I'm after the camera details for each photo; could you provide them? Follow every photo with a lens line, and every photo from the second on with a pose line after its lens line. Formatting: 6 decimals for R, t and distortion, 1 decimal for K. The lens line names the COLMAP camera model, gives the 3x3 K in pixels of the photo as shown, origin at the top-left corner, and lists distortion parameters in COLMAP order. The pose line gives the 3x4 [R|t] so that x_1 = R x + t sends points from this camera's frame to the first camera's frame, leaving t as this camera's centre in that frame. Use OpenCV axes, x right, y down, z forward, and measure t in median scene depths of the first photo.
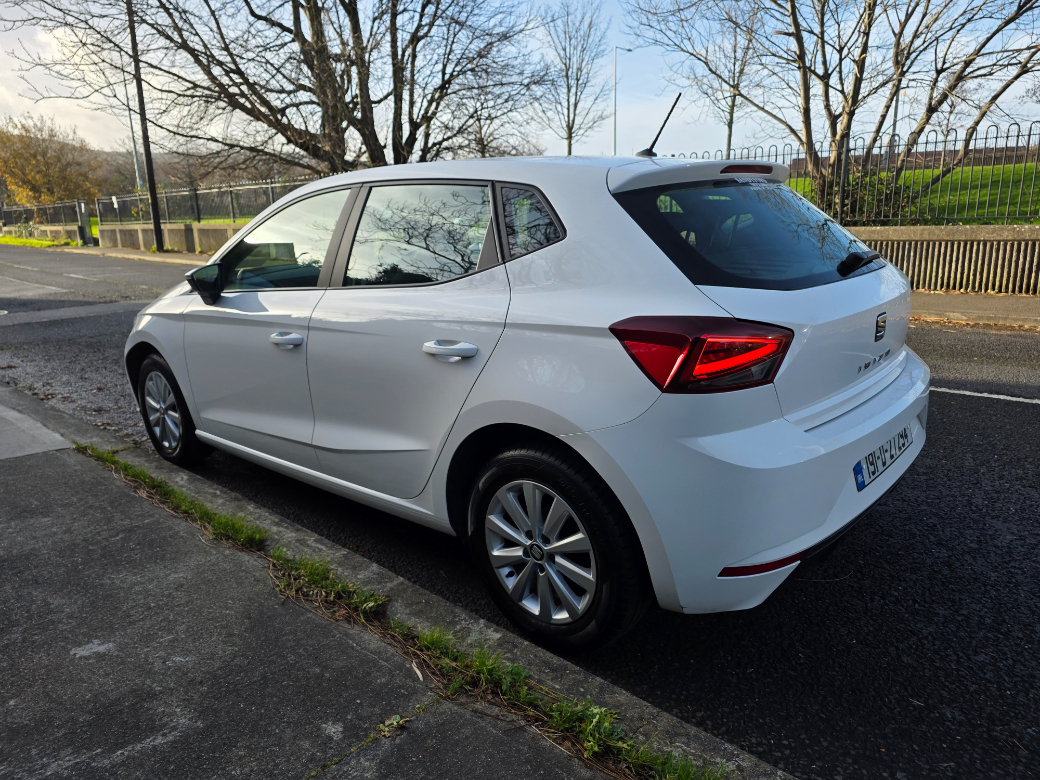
lens RADIAL K [[696.8, 0, 524.1], [0, 696.8, 385.7], [0, 0, 1]] dist [-0.002505, -0.000163]
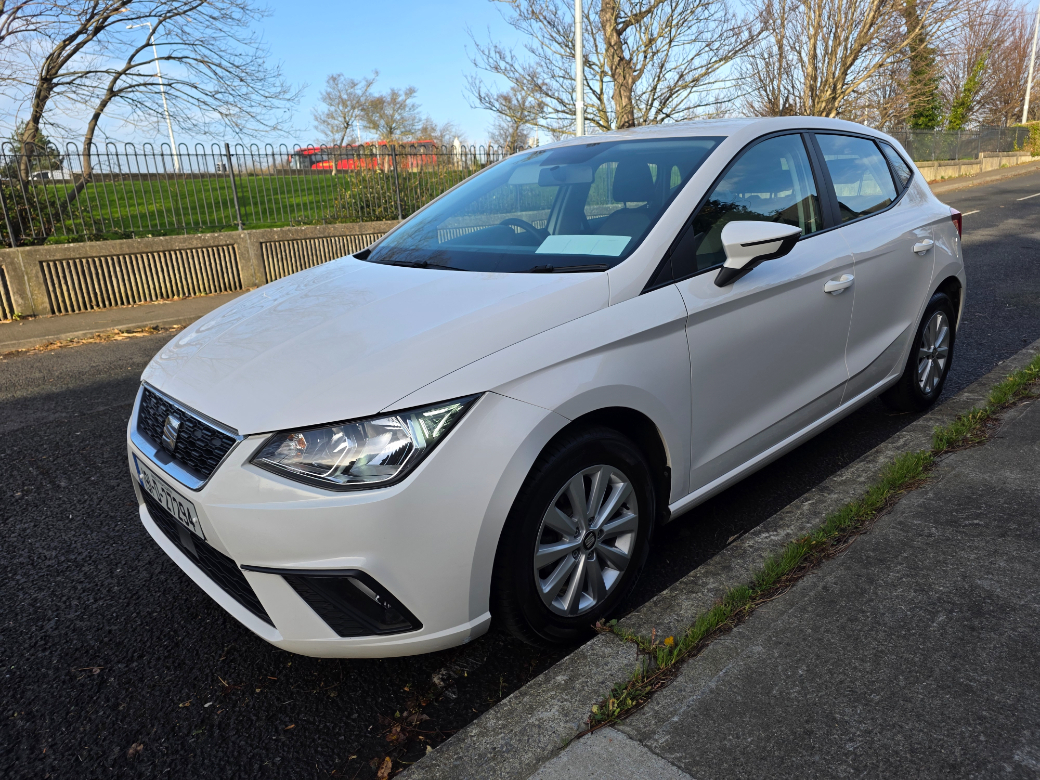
lens RADIAL K [[696.8, 0, 526.7], [0, 696.8, 392.5], [0, 0, 1]] dist [-0.002505, -0.000163]
pose [[0.102980, -0.247855, 0.963308, -1.029561], [0.290382, 0.933761, 0.209210, -0.190218], [-0.951353, 0.258183, 0.168131, 0.974652]]
